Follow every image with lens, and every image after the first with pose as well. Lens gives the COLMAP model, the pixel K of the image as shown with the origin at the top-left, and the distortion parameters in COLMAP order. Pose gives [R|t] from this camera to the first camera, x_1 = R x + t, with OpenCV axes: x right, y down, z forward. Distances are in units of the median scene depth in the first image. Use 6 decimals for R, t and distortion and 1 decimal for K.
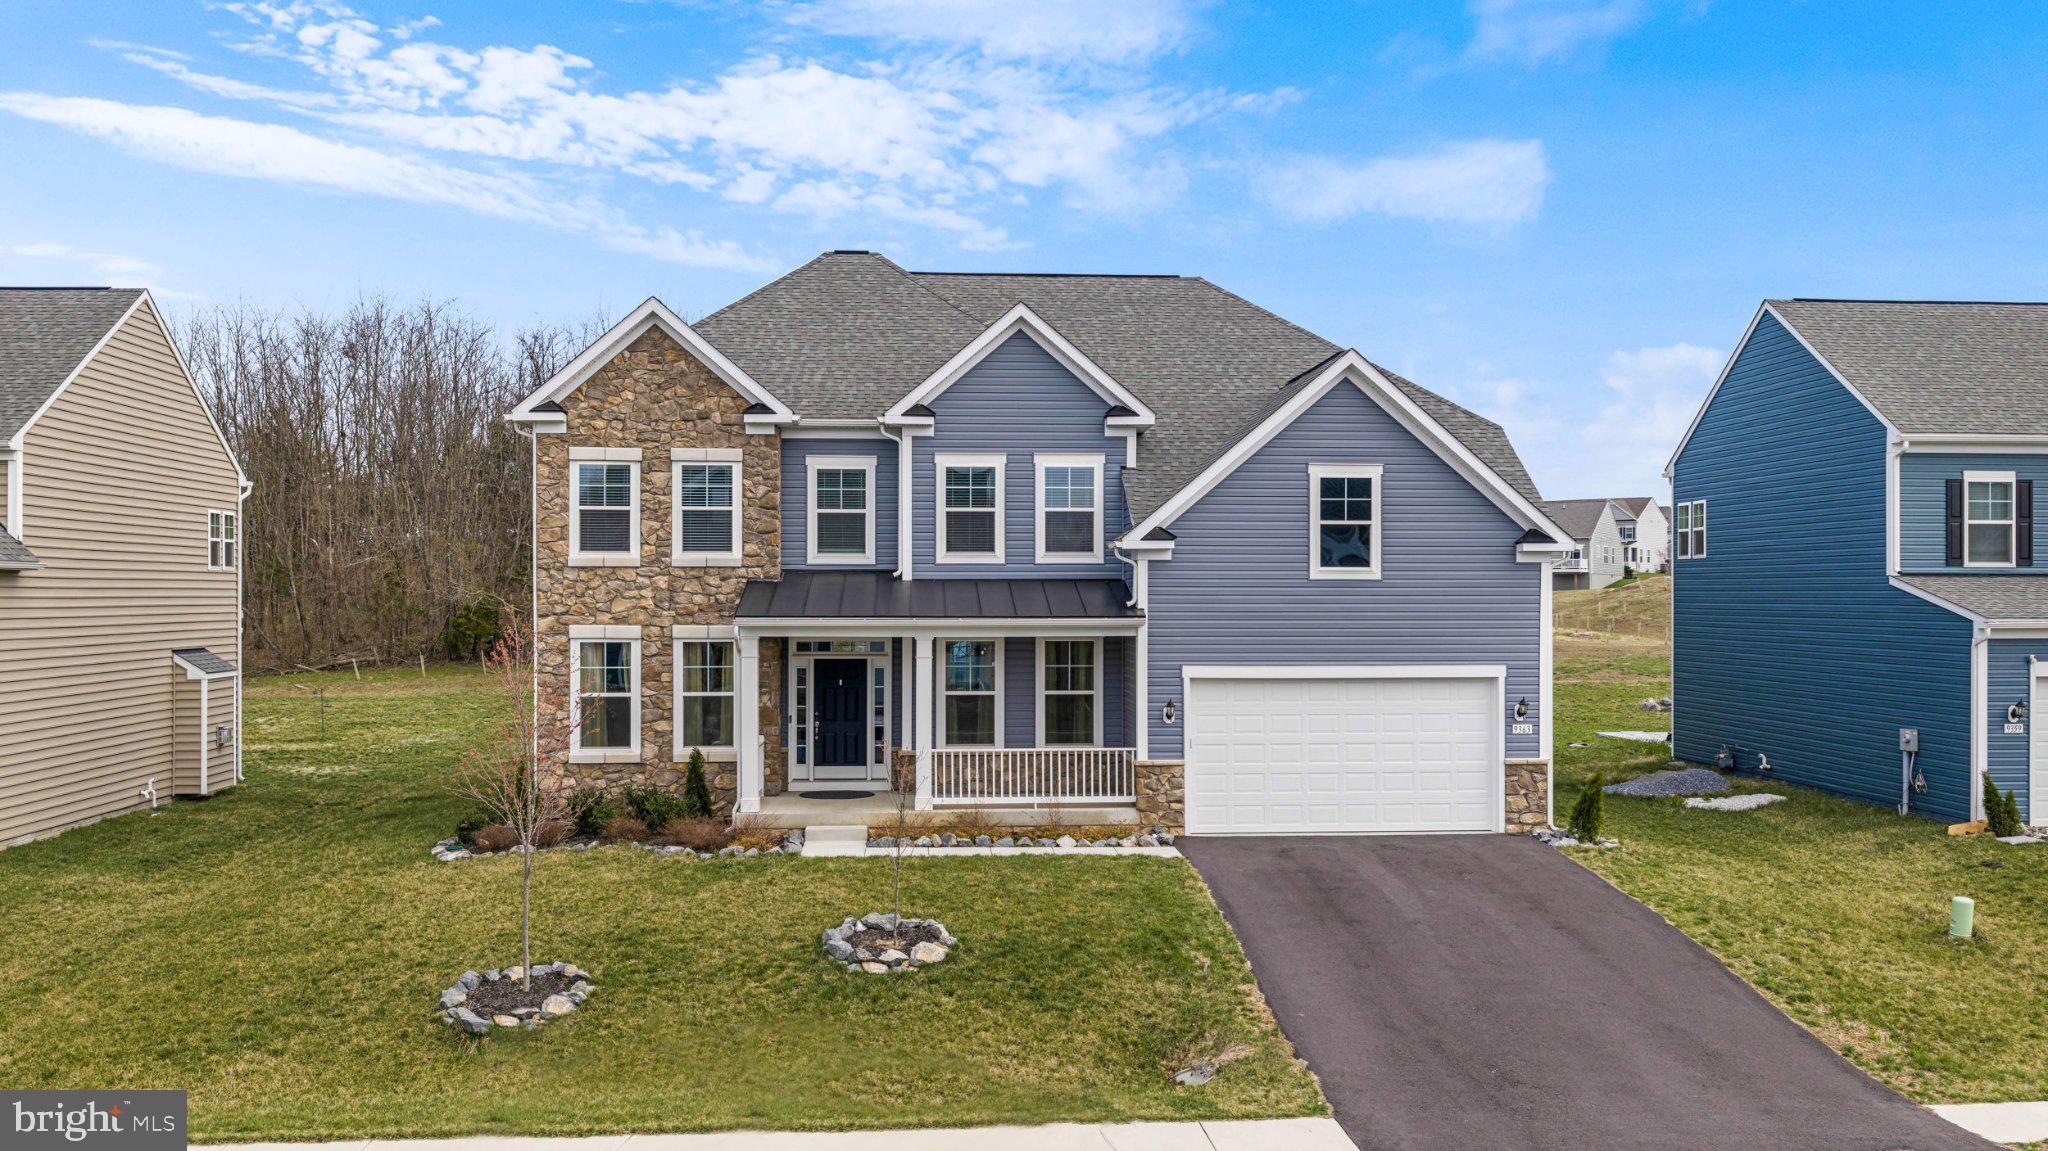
lens RADIAL K [[1717.1, 0, 1029.3], [0, 1717.1, 576.6], [0, 0, 1]] dist [0.003264, -0.003121]
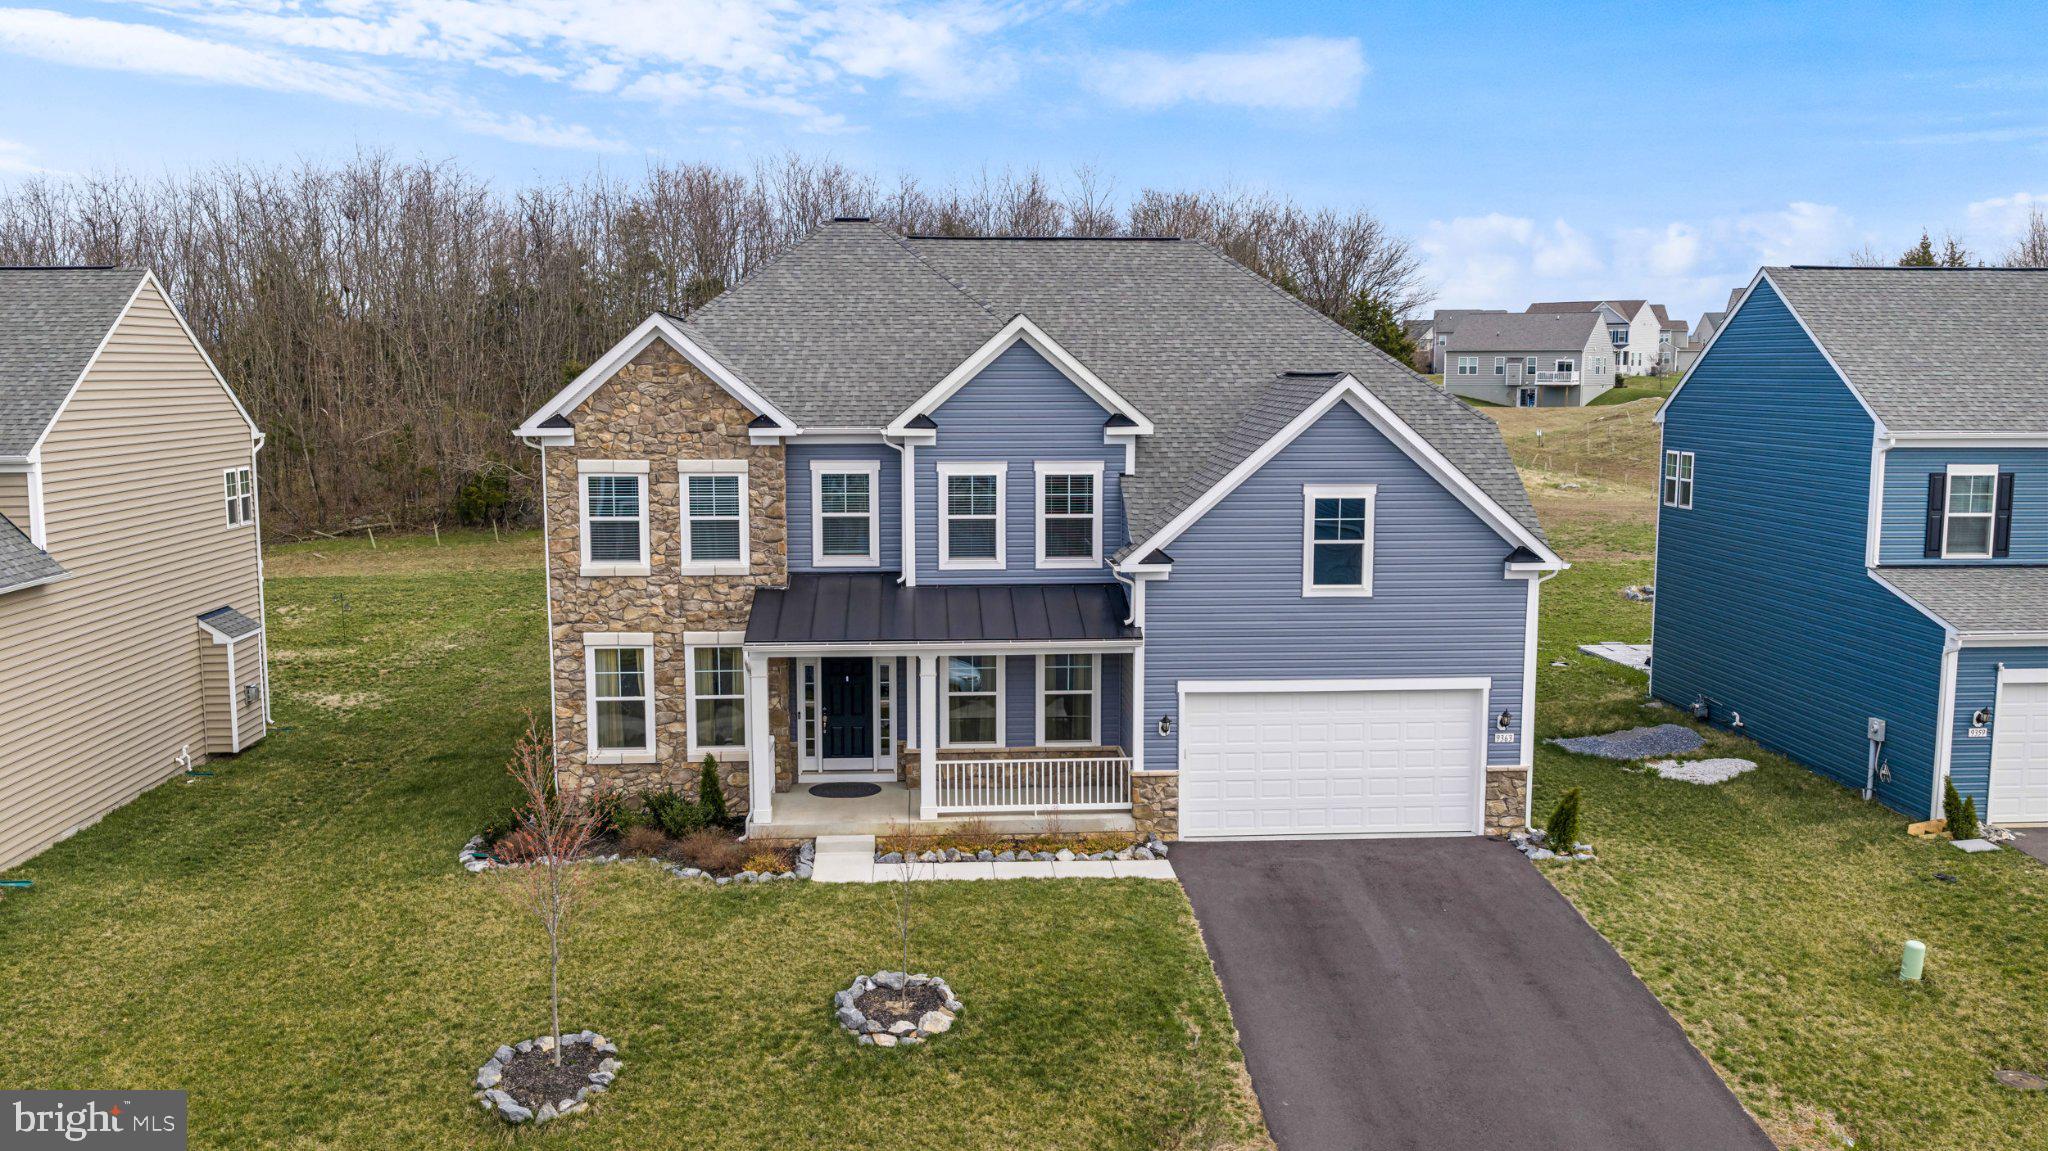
lens RADIAL K [[1717.1, 0, 1027.2], [0, 1717.1, 283.7], [0, 0, 1]] dist [0.003264, -0.003121]
pose [[1.000000, 0.000082, 0.000201, -0.001781], [-0.000106, 0.992248, 0.124276, -0.312709], [-0.000189, -0.124276, 0.992248, 0.003318]]
